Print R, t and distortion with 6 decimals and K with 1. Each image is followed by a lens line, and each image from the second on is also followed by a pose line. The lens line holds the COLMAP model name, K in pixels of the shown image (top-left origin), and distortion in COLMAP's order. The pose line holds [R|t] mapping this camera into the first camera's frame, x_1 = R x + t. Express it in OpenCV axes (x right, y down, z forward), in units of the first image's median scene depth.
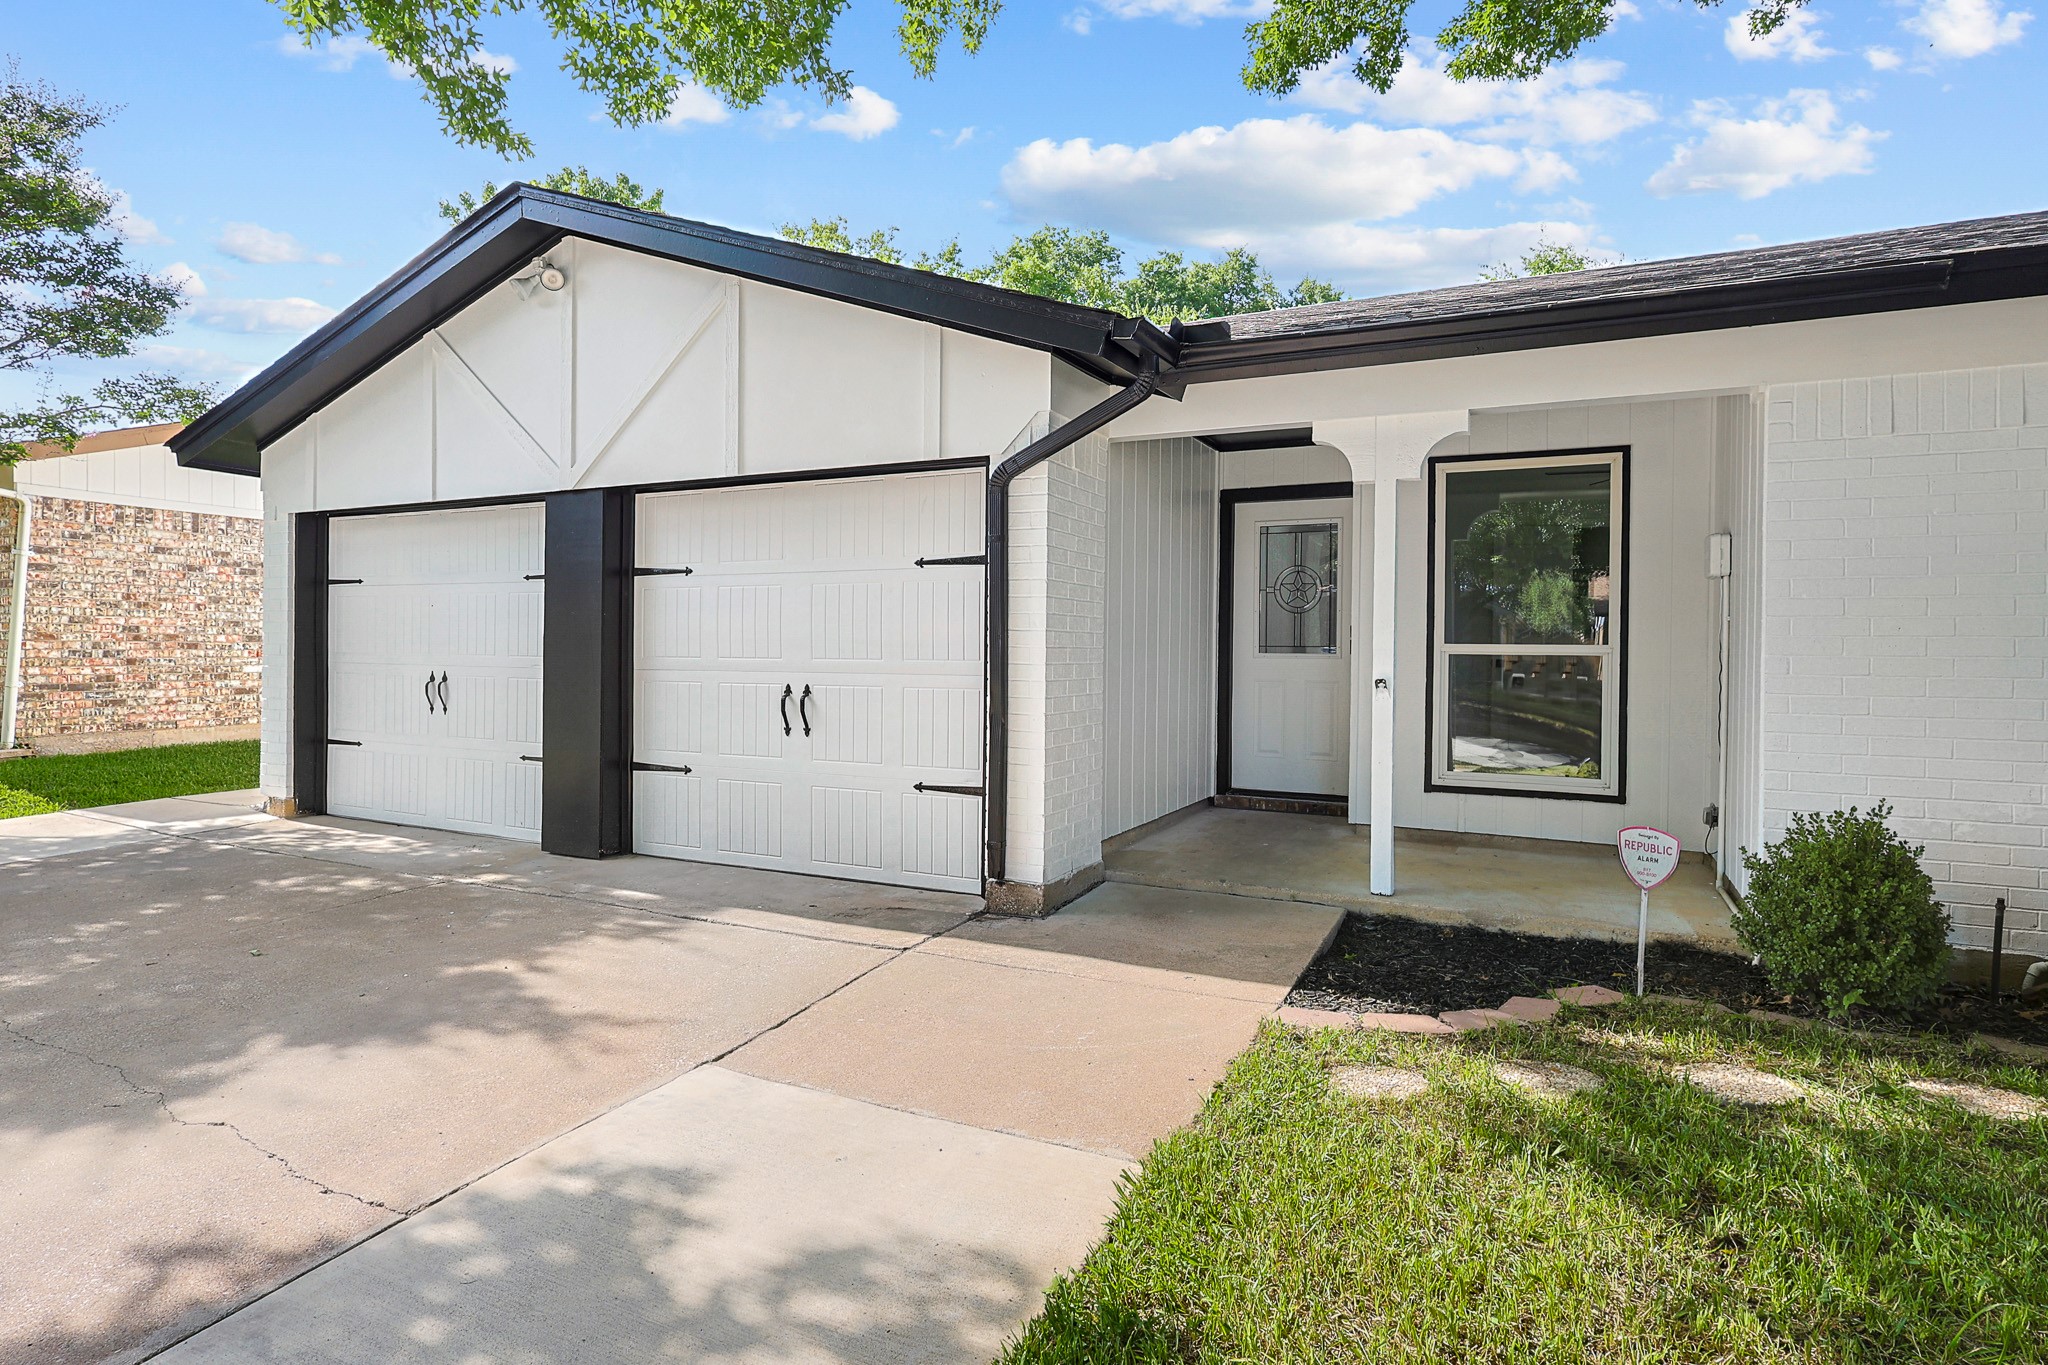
lens RADIAL K [[1093.2, 0, 1025.6], [0, 1093.2, 653.1], [0, 0, 1]] dist [0.001902, 0.001248]
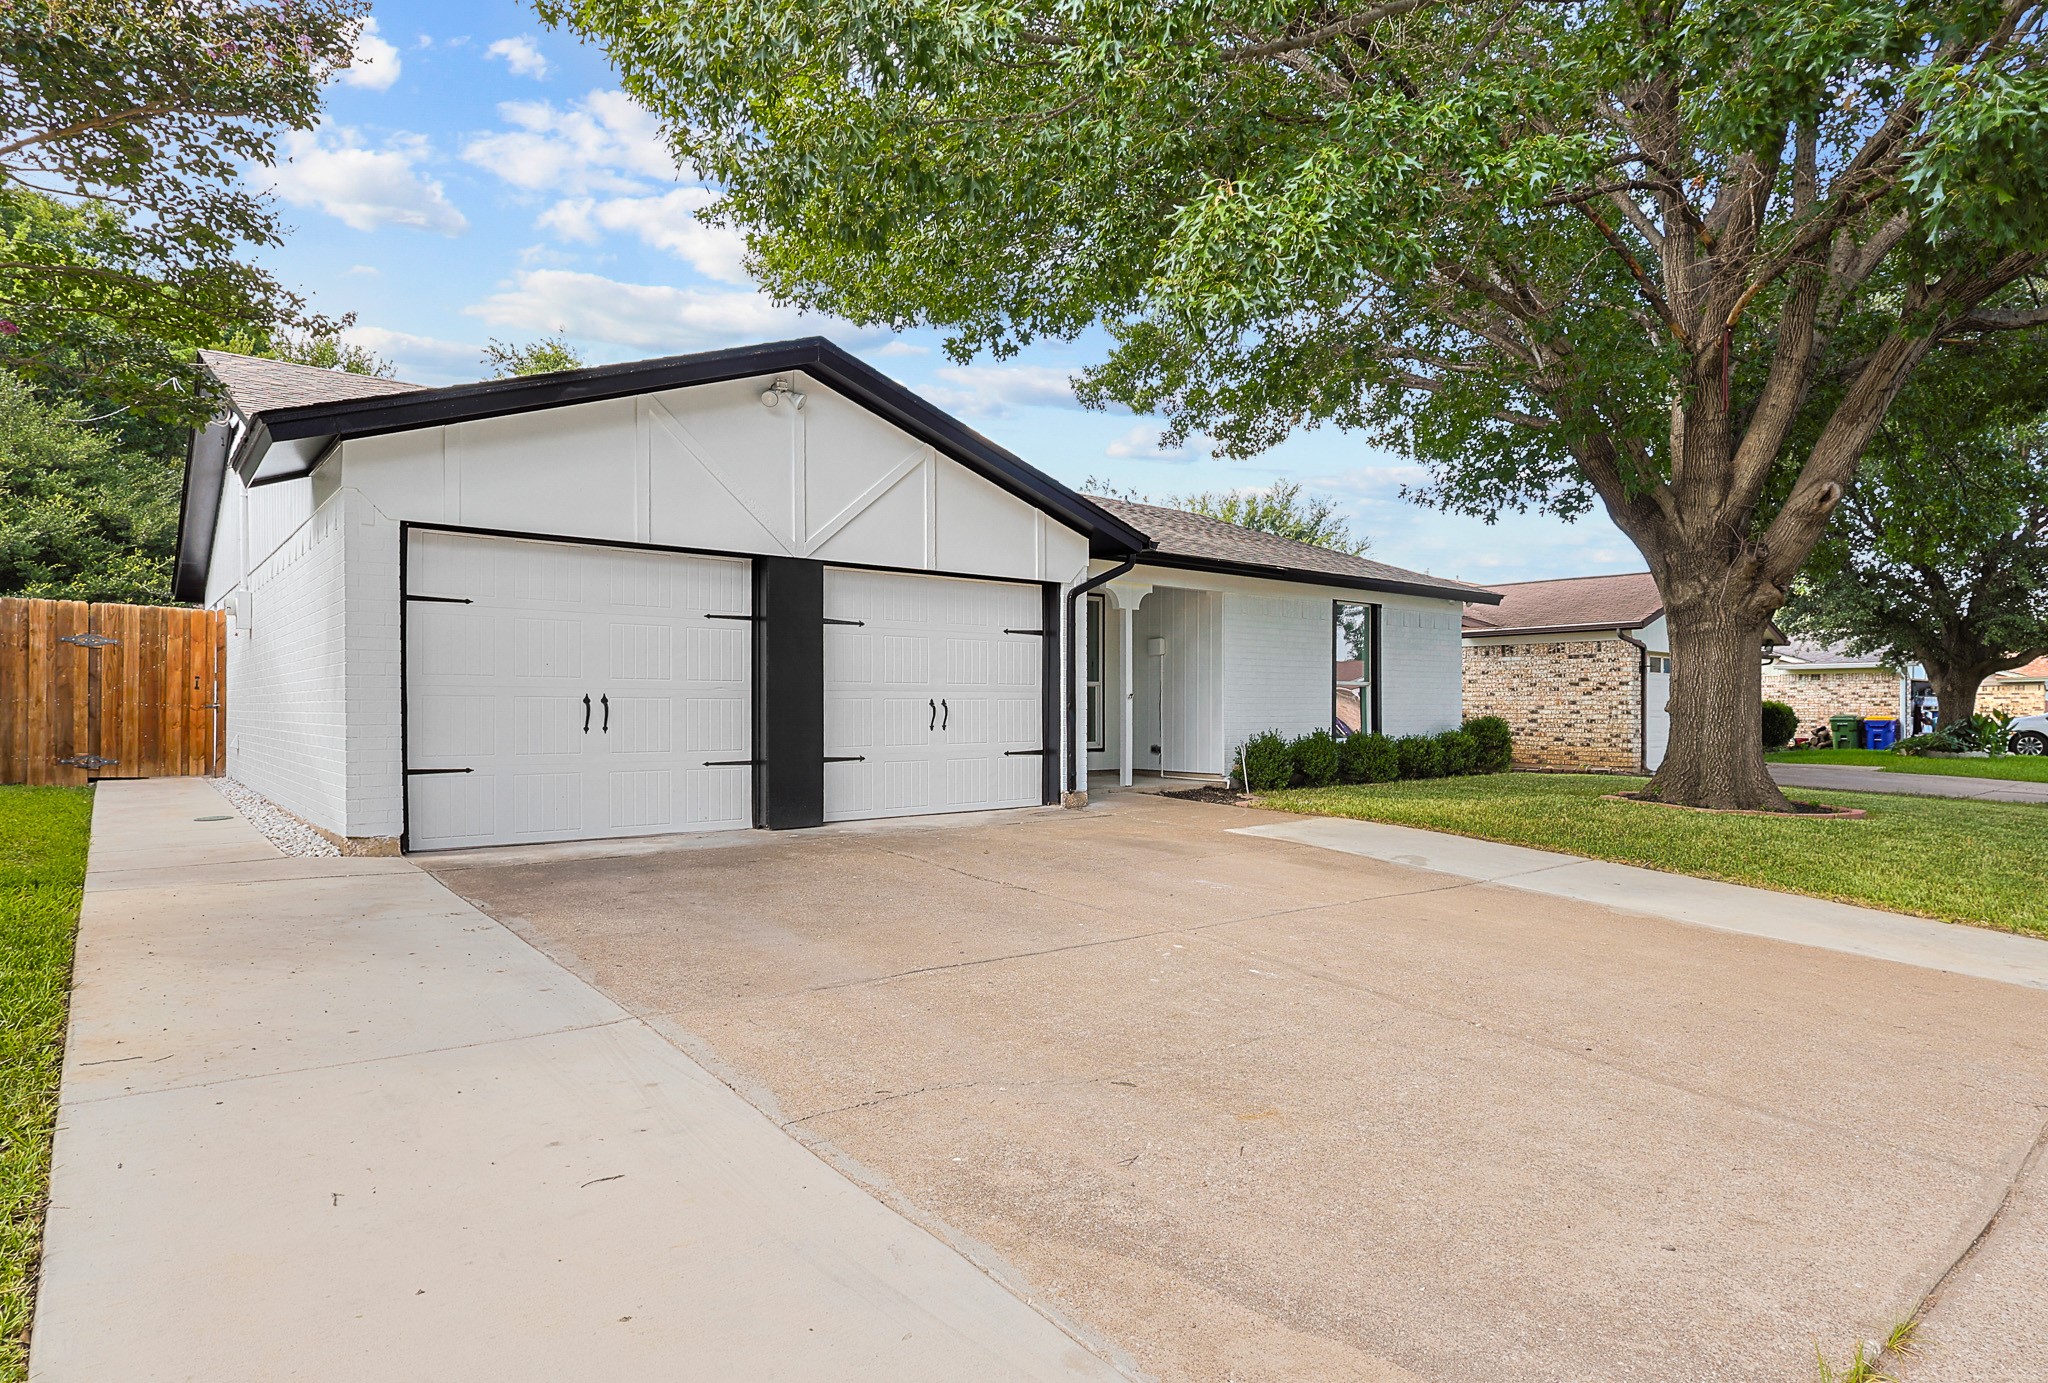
lens RADIAL K [[1107.9, 0, 1024.0], [0, 1107.9, 691.5], [0, 0, 1]] dist [0.000502, 0.000144]
pose [[0.404976, 0.004877, 0.914314, -1.442334], [0.005913, 0.999951, -0.007953, 0.027040], [-0.914308, 0.008627, 0.404928, 0.178535]]
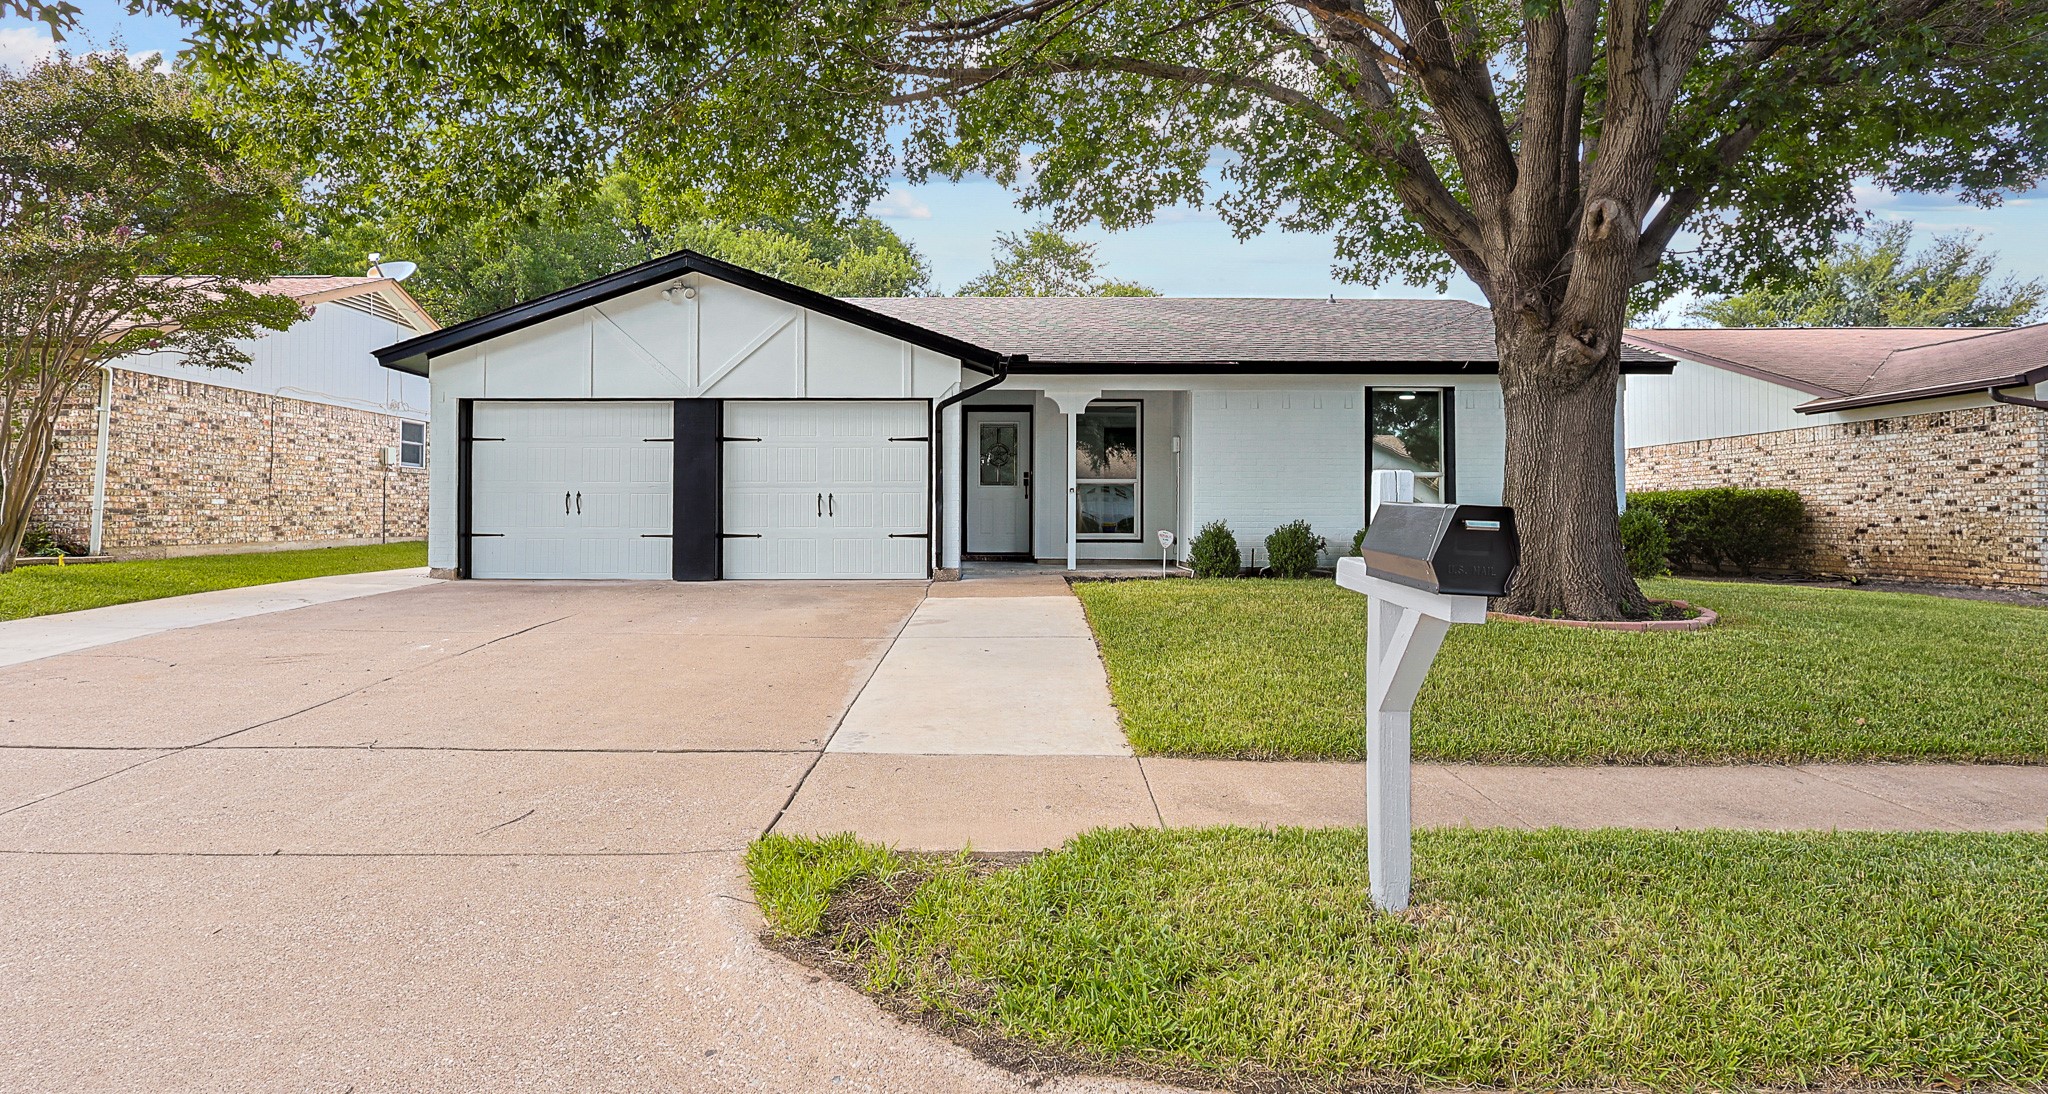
lens RADIAL K [[1046.8, 0, 1024.3], [0, 1046.8, 466.1], [0, 0, 1]] dist [-0.000409, -0.000054]
pose [[0.893569, 0.014821, 0.448681, -0.682368], [0.008521, 0.998715, -0.049958, 0.071079], [-0.448845, 0.048464, 0.892294, -0.903175]]
